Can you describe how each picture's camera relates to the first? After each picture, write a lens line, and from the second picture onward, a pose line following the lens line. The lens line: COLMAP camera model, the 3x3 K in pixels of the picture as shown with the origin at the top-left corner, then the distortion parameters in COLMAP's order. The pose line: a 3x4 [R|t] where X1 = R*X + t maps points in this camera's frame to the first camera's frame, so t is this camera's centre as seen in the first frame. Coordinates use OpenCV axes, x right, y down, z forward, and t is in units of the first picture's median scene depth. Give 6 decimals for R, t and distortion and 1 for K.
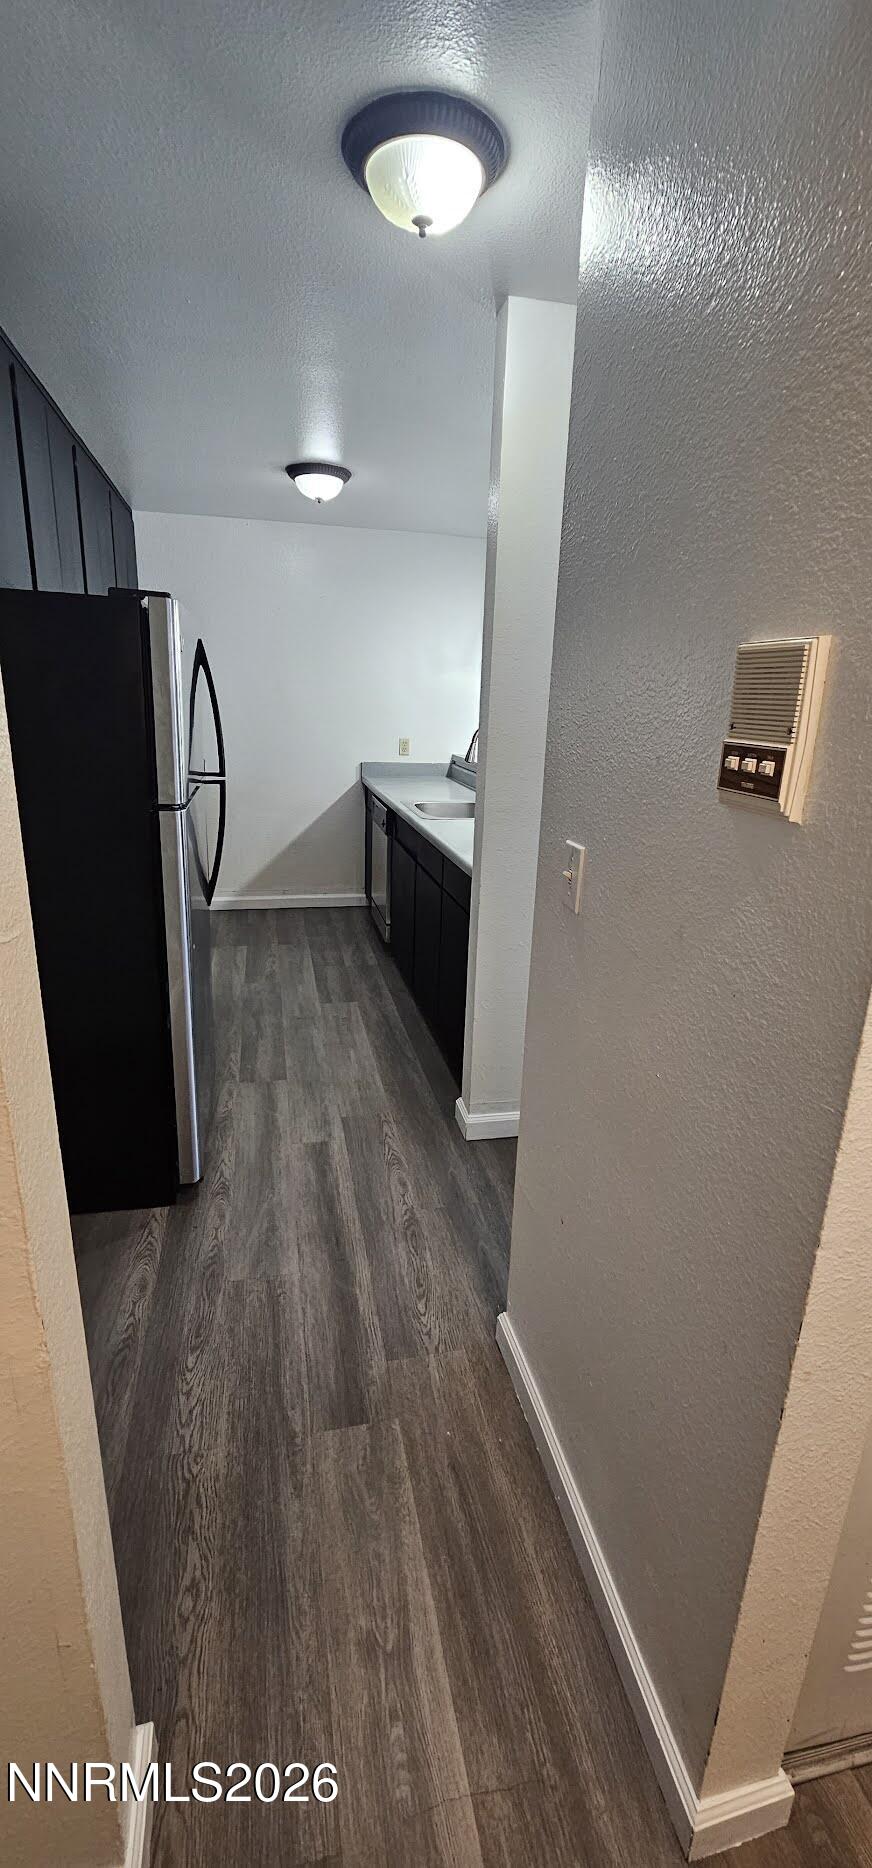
lens RADIAL K [[765.8, 0, 436.0], [0, 765.8, 934.0], [0, 0, 1]] dist [-0.001932, 0.000223]
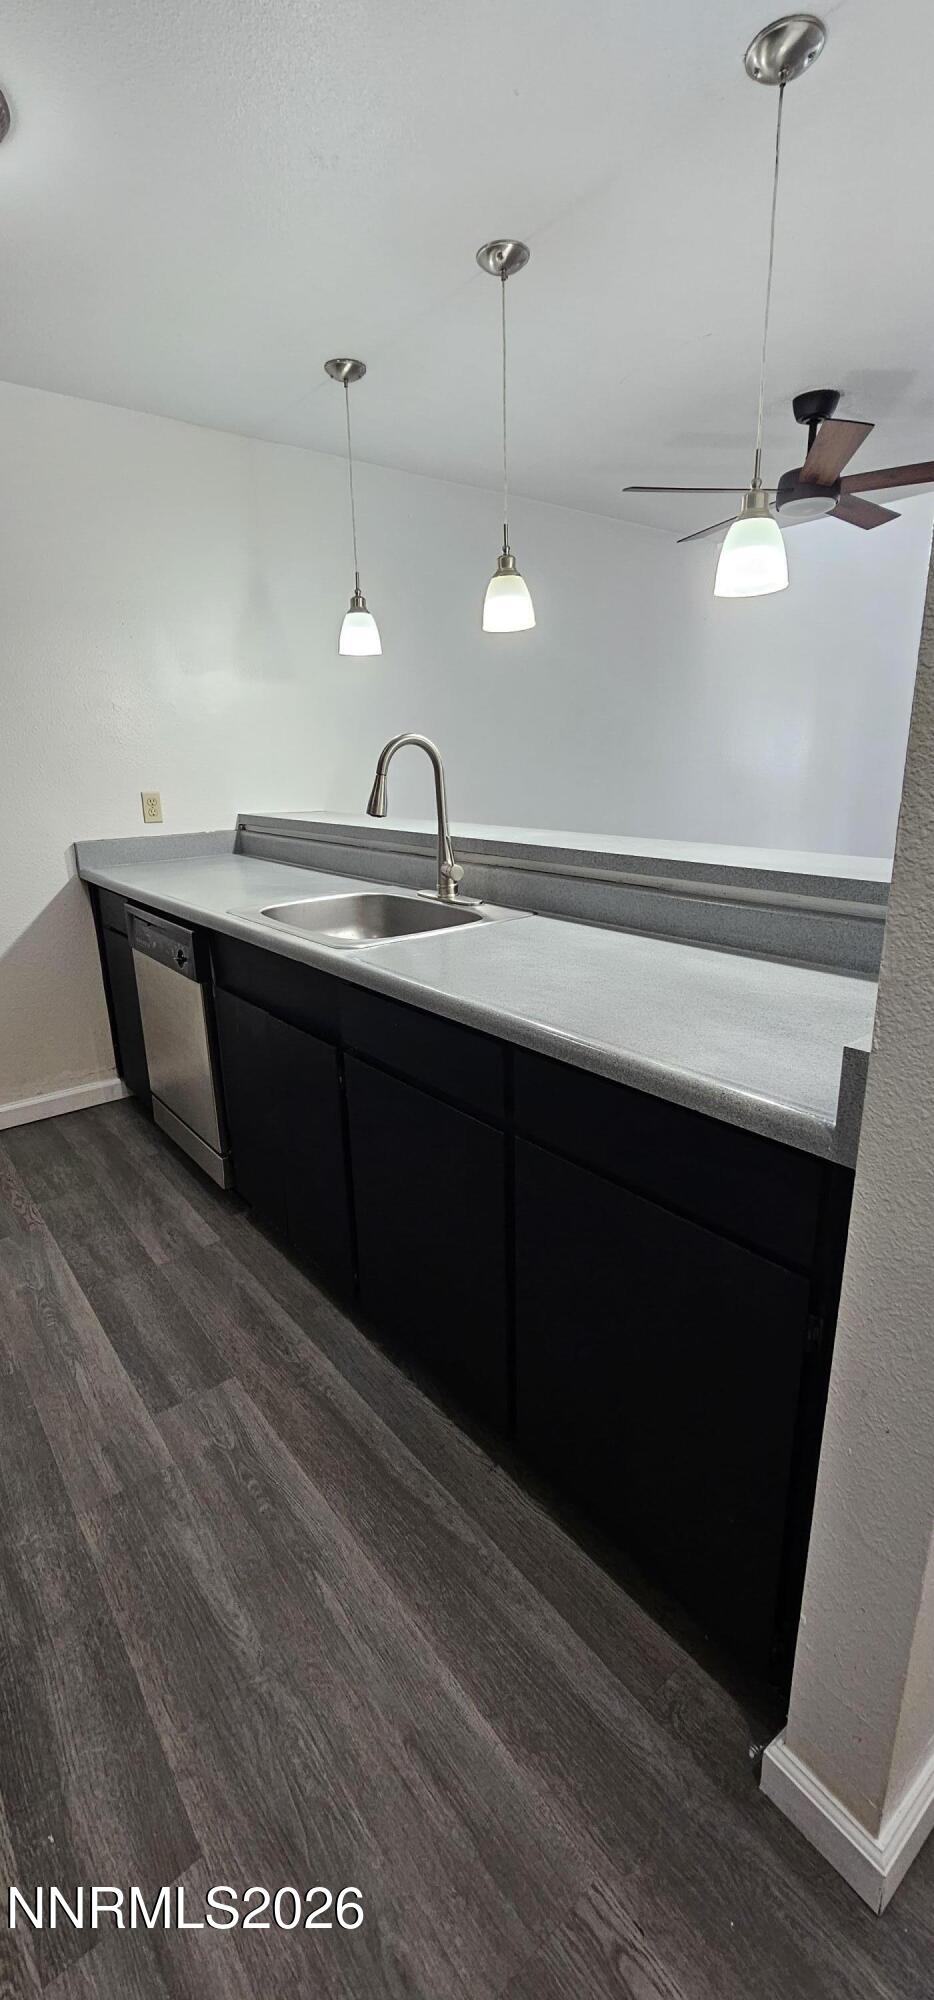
lens RADIAL K [[819.9, 0, 467.0], [0, 819.9, 1000.0], [0, 0, 1]] dist [-0.001932, 0.000223]
pose [[0.897942, -0.177212, 0.402859, -0.122506], [0.179950, 0.983175, 0.031391, -0.103760], [-0.401644, 0.044307, 0.914724, 0.455717]]
